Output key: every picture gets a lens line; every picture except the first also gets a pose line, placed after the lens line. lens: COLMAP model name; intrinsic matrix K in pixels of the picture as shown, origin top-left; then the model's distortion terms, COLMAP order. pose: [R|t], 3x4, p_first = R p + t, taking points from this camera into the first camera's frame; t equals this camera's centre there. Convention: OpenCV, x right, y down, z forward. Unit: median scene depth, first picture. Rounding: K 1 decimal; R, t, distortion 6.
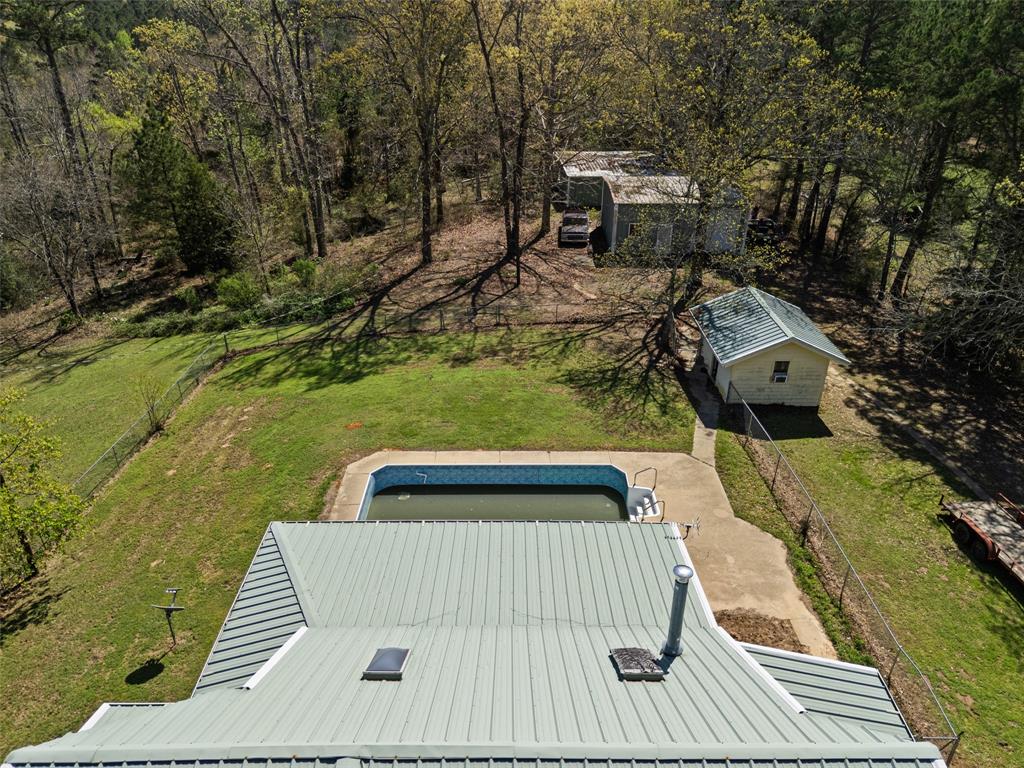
lens RADIAL K [[743.6, 0, 512.0], [0, 743.6, 384.0], [0, 0, 1]] dist [0.048455, -0.043261]
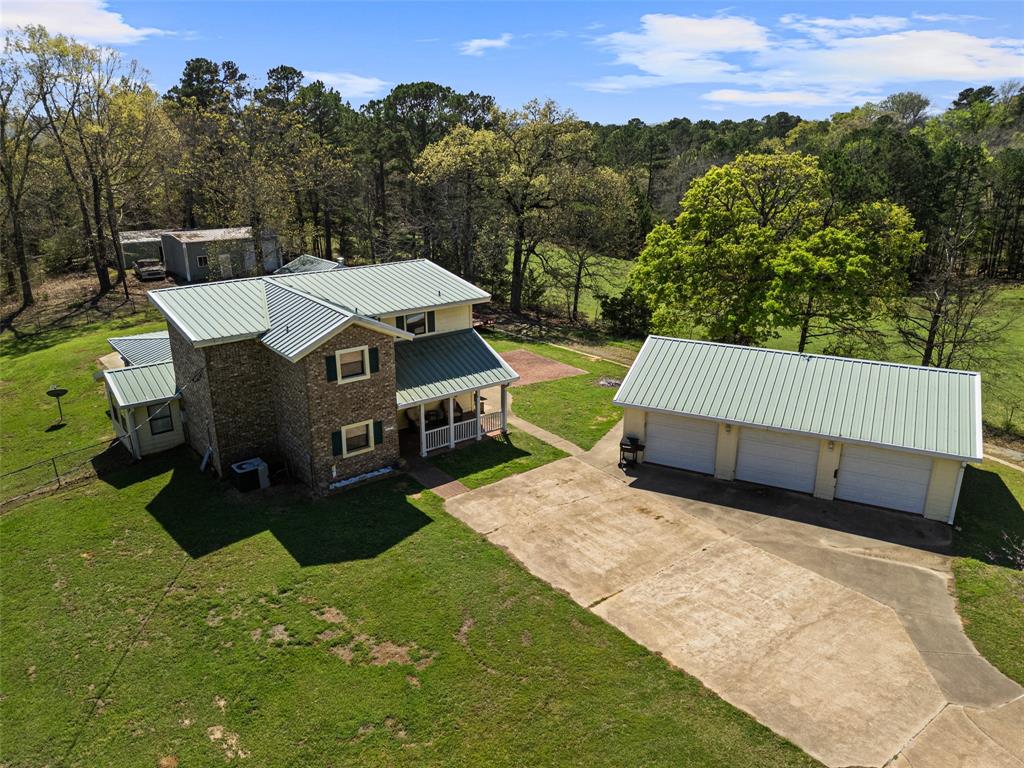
lens RADIAL K [[743.6, 0, 512.0], [0, 743.6, 384.0], [0, 0, 1]] dist [0.048455, -0.043261]
pose [[0.782888, -0.199582, 0.589282, -0.296436], [0.287912, 0.955852, -0.058771, 0.305002], [-0.551536, 0.215672, 0.805787, -0.442775]]
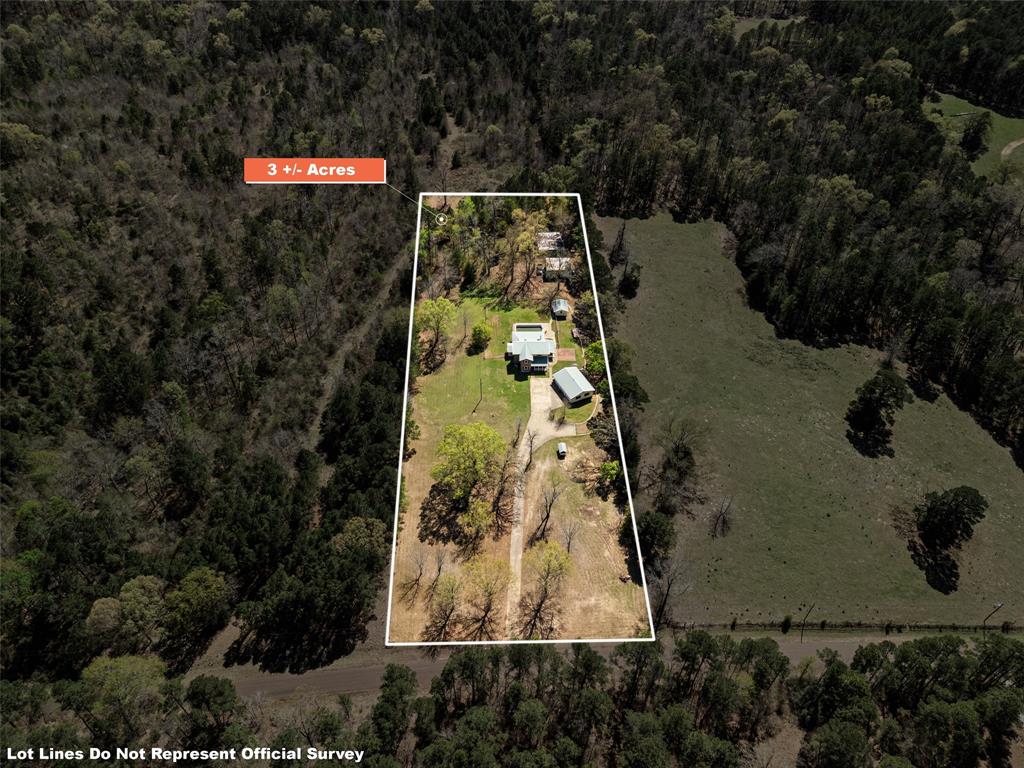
lens RADIAL K [[743.6, 0, 512.0], [0, 743.6, 384.0], [0, 0, 1]] dist [0.048455, -0.043261]
pose [[0.999835, -0.006744, 0.016860, -0.249357], [0.001300, 0.952675, 0.303988, -1.263665], [-0.018112, -0.303916, 0.952527, -5.102061]]
